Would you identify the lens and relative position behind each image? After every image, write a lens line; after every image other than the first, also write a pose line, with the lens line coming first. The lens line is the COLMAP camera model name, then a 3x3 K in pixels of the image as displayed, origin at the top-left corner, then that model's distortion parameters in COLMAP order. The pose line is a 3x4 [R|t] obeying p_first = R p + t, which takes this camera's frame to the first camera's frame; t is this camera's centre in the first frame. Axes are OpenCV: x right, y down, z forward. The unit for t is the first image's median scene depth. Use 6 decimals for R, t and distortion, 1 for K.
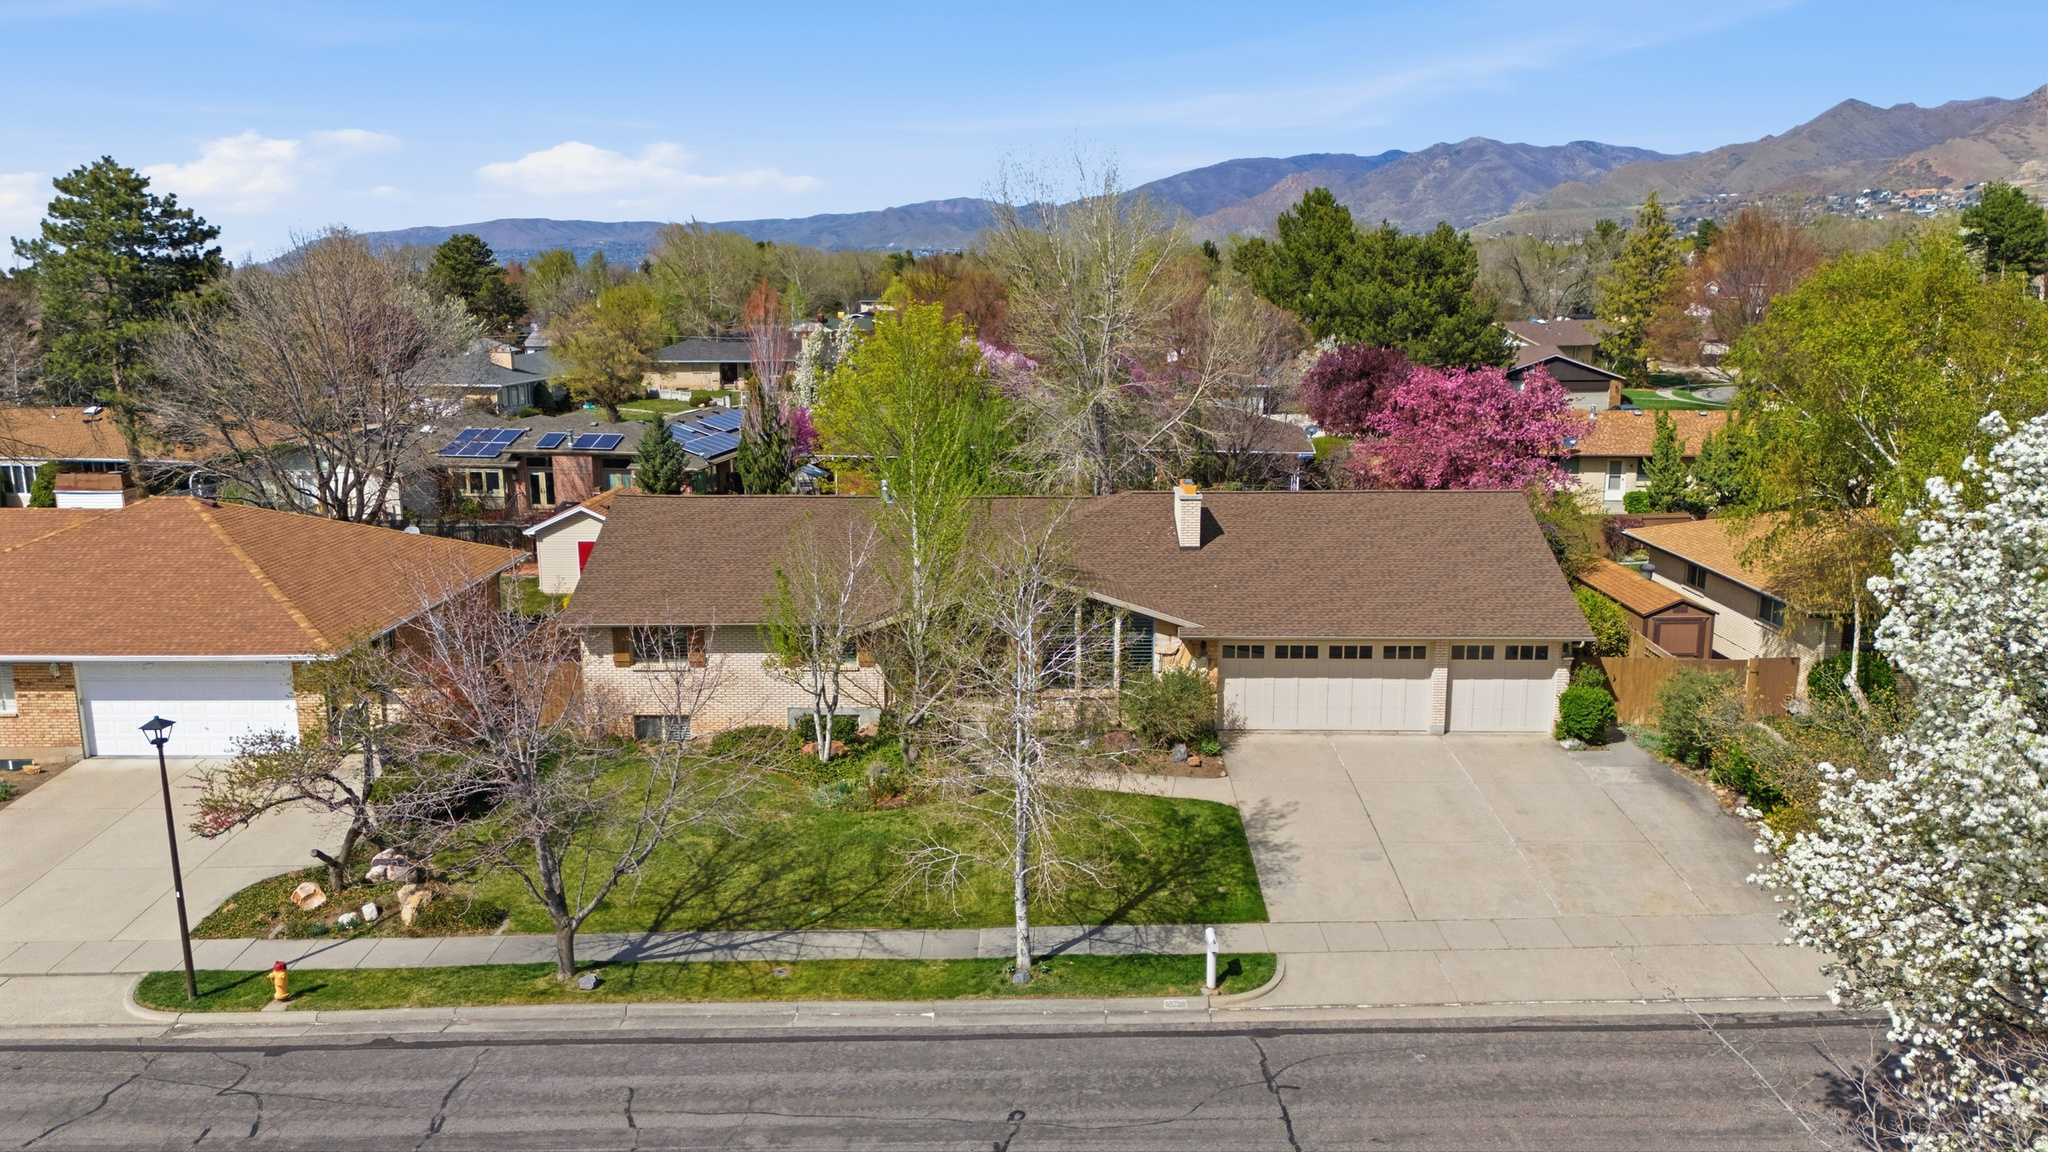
lens RADIAL K [[1503.3, 0, 1023.7], [0, 1503.3, 574.6], [0, 0, 1]] dist [0.062665, -0.051028]
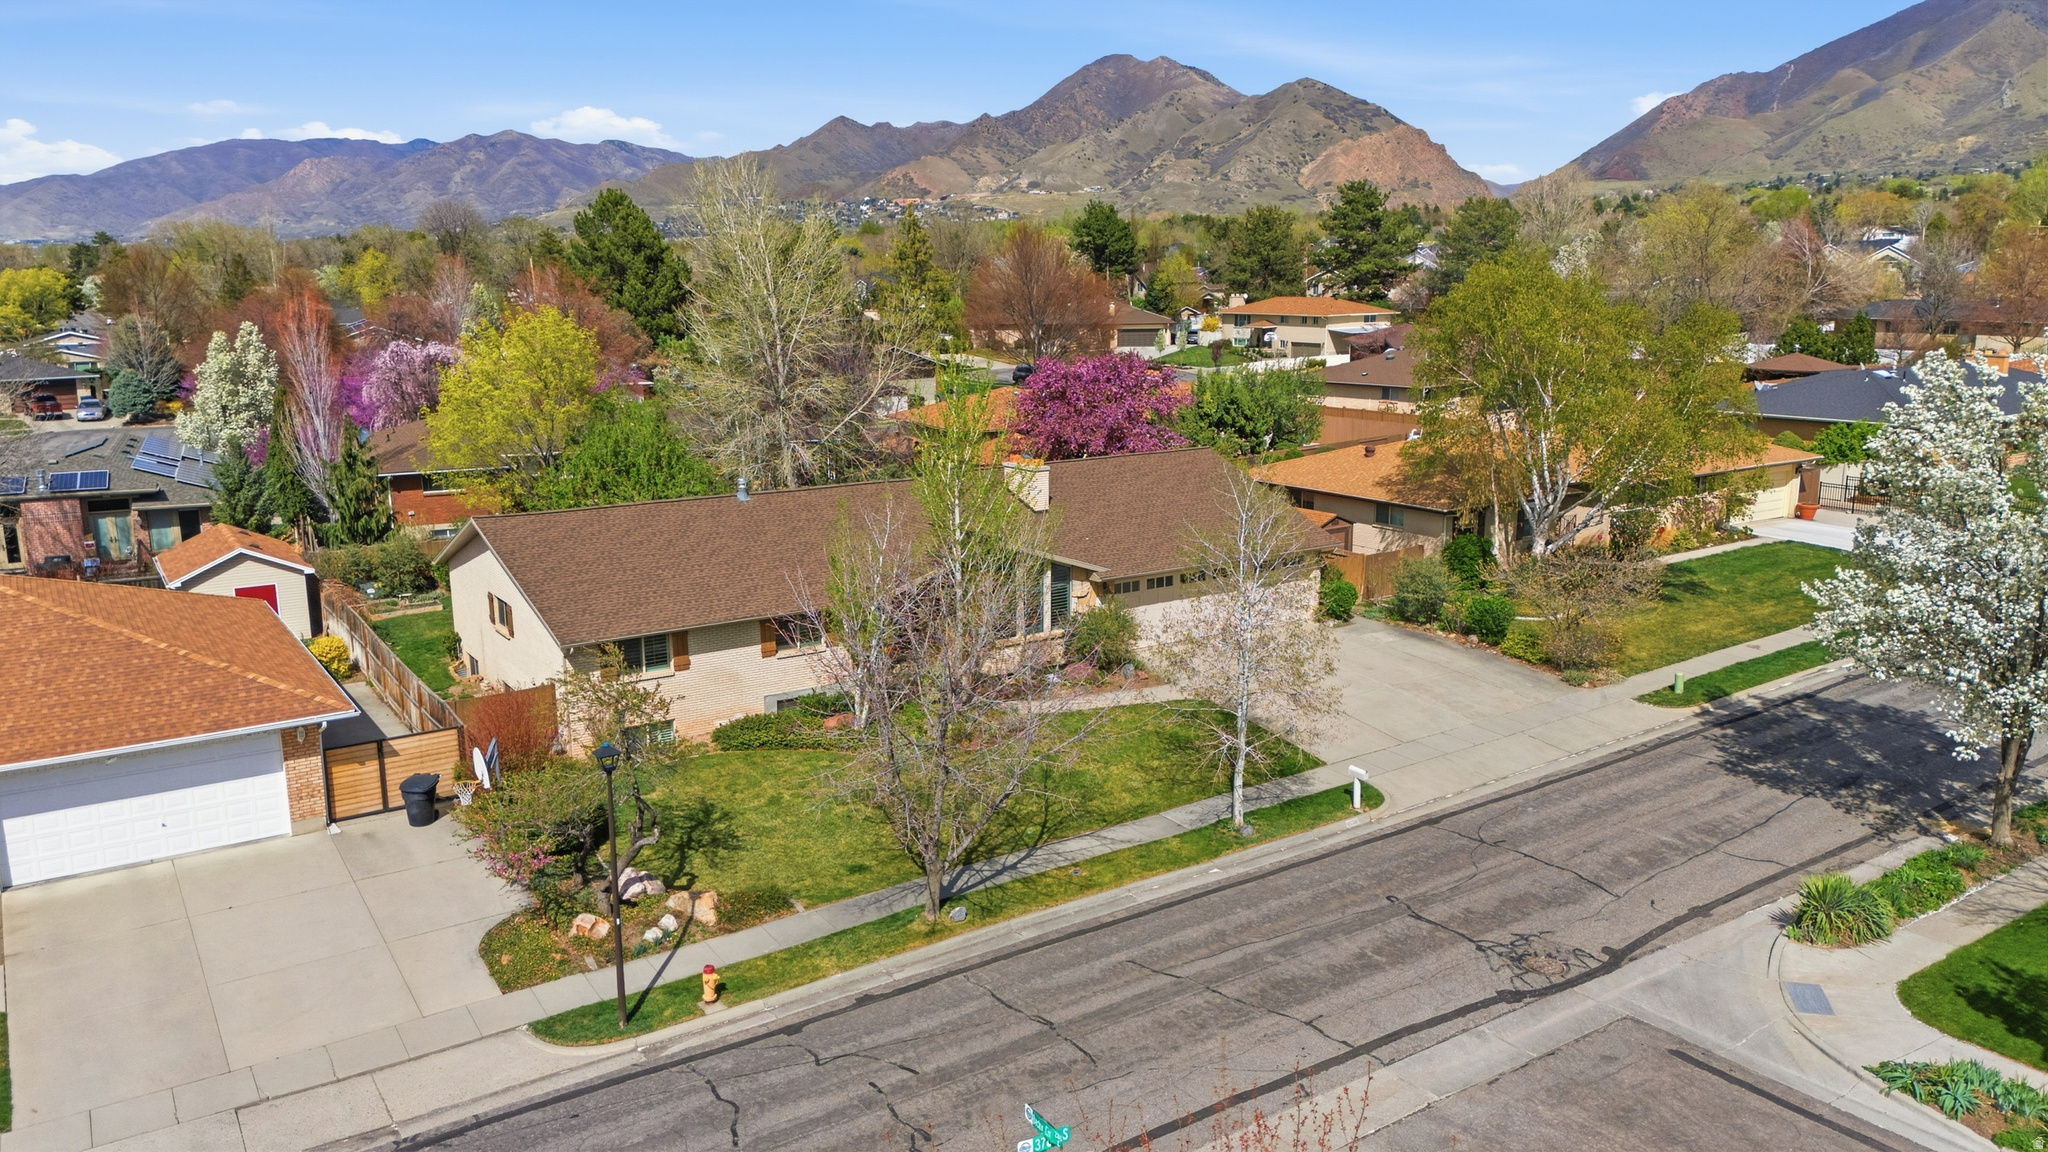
lens RADIAL K [[1503.3, 0, 1027.3], [0, 1503.3, 575.7], [0, 0, 1]] dist [0.062665, -0.051028]
pose [[0.825684, -0.117056, 0.551856, -0.602584], [0.115124, 0.992613, 0.038298, -0.014927], [-0.552262, 0.031910, 0.833060, 0.016345]]
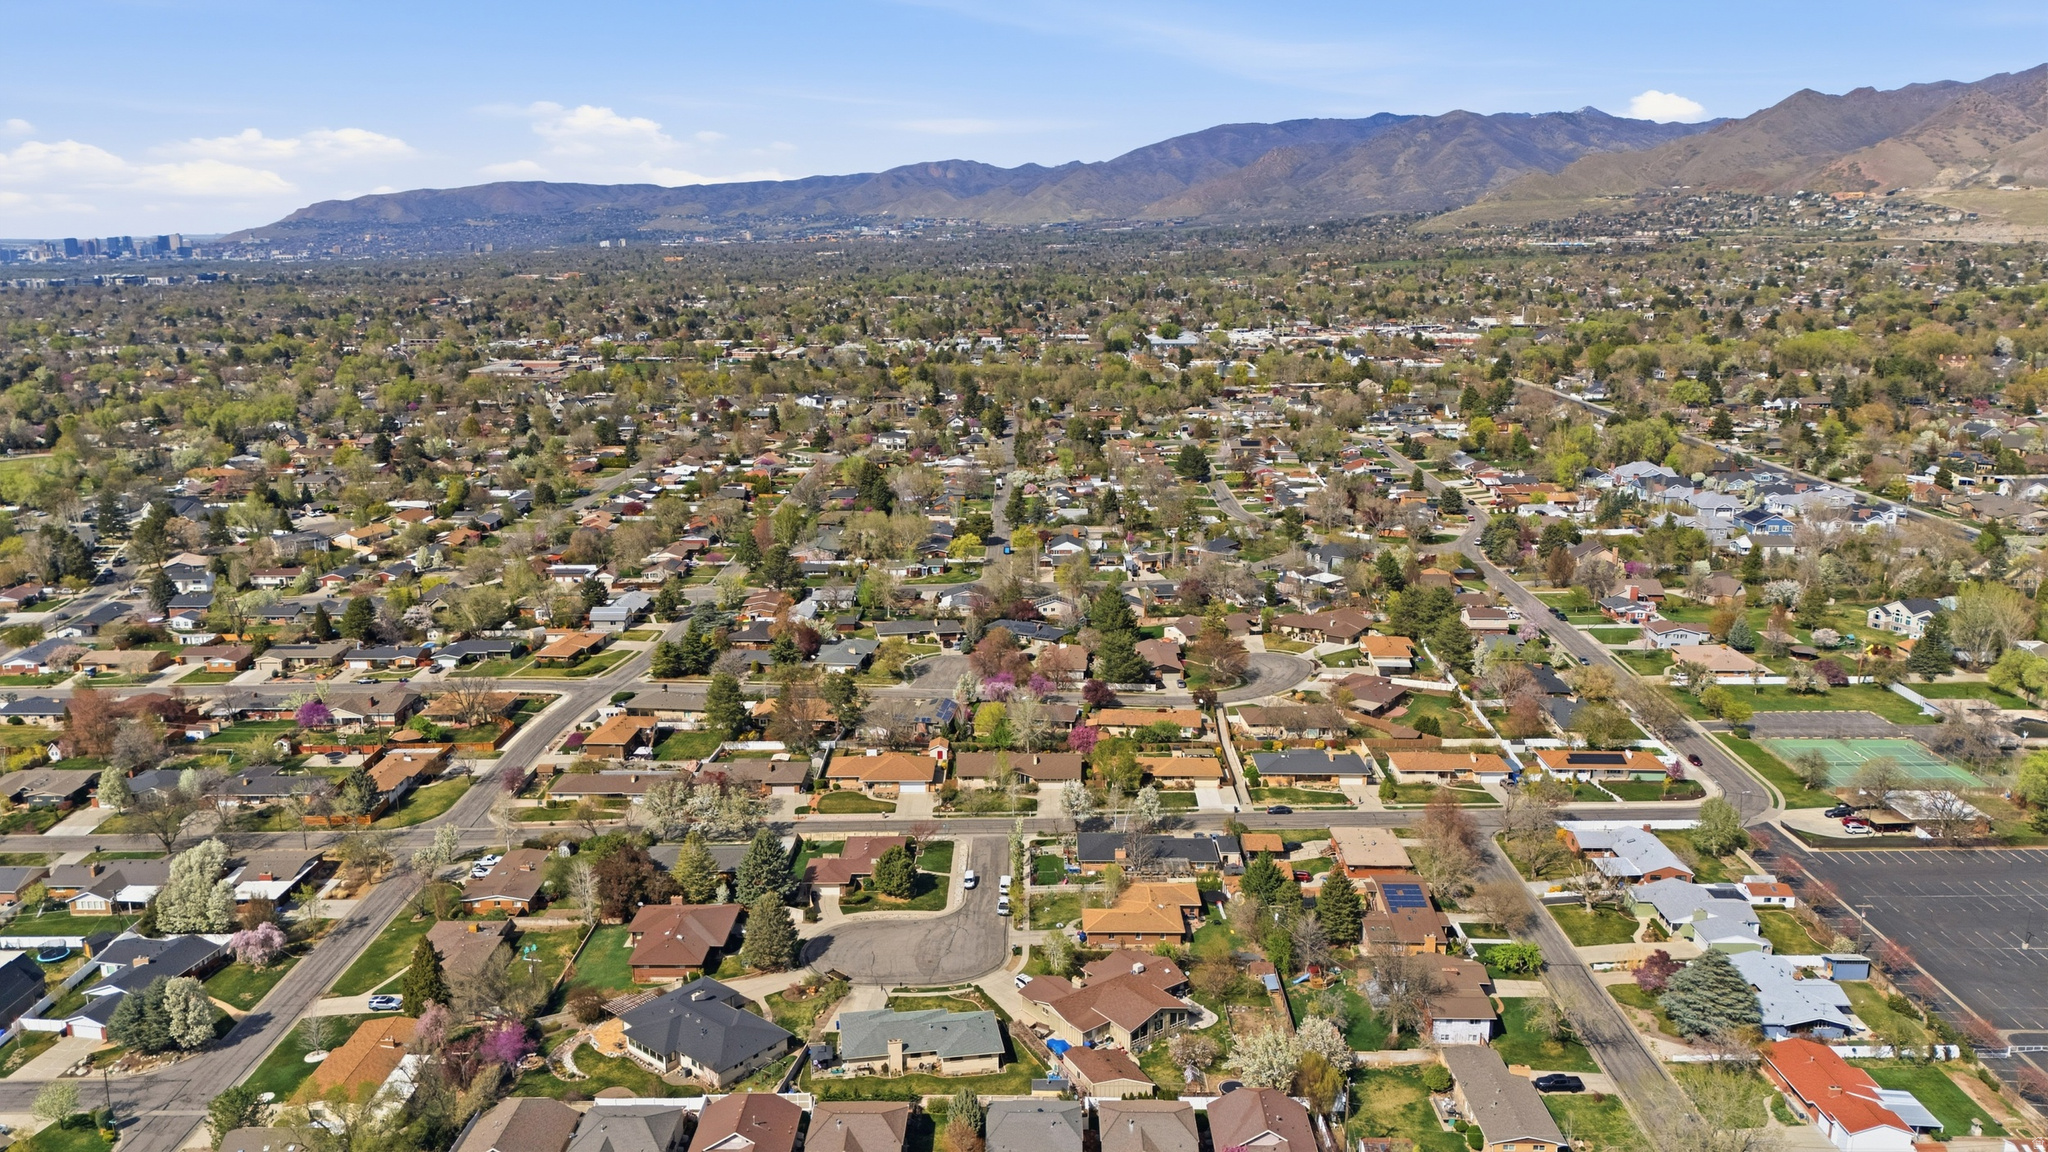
lens RADIAL K [[1503.3, 0, 1017.7], [0, 1503.3, 568.8], [0, 0, 1]] dist [0.062665, -0.051028]
pose [[0.999999, 0.000006, 0.001552, 0.007793], [-0.000046, 0.999672, 0.025591, -1.318438], [-0.001551, -0.025591, 0.999671, -7.226751]]
